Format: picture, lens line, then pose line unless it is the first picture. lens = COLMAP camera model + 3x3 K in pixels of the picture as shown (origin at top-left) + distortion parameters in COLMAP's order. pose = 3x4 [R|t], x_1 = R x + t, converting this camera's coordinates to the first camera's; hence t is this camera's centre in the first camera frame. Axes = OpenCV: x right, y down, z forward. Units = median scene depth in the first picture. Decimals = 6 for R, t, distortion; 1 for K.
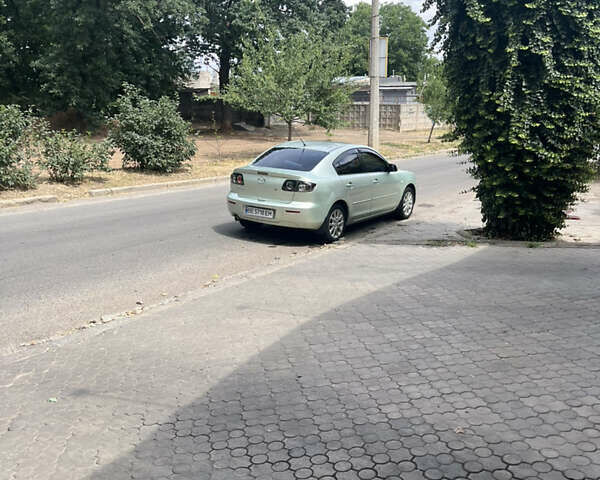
lens RADIAL K [[626.8, 0, 300.0], [0, 626.8, 240.0], [0, 0, 1]] dist [-0.000929, 0.012770]
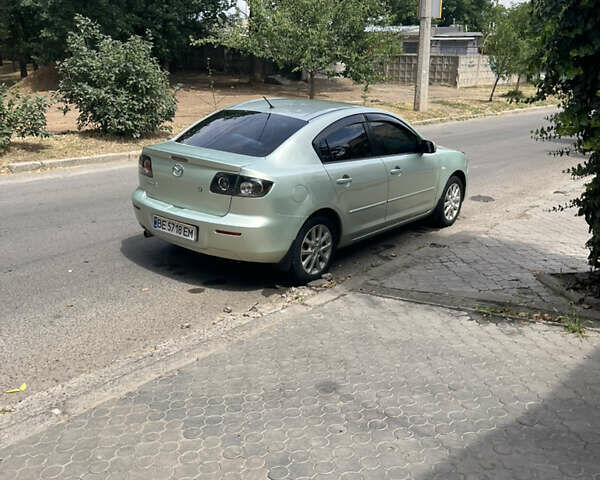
lens RADIAL K [[626.8, 0, 300.0], [0, 626.8, 240.0], [0, 0, 1]] dist [-0.000929, 0.012770]
pose [[0.996063, 0.032304, -0.082549, 0.077245], [-0.026571, 0.997219, 0.069630, -0.063405], [0.084569, -0.067162, 0.994152, 0.378729]]
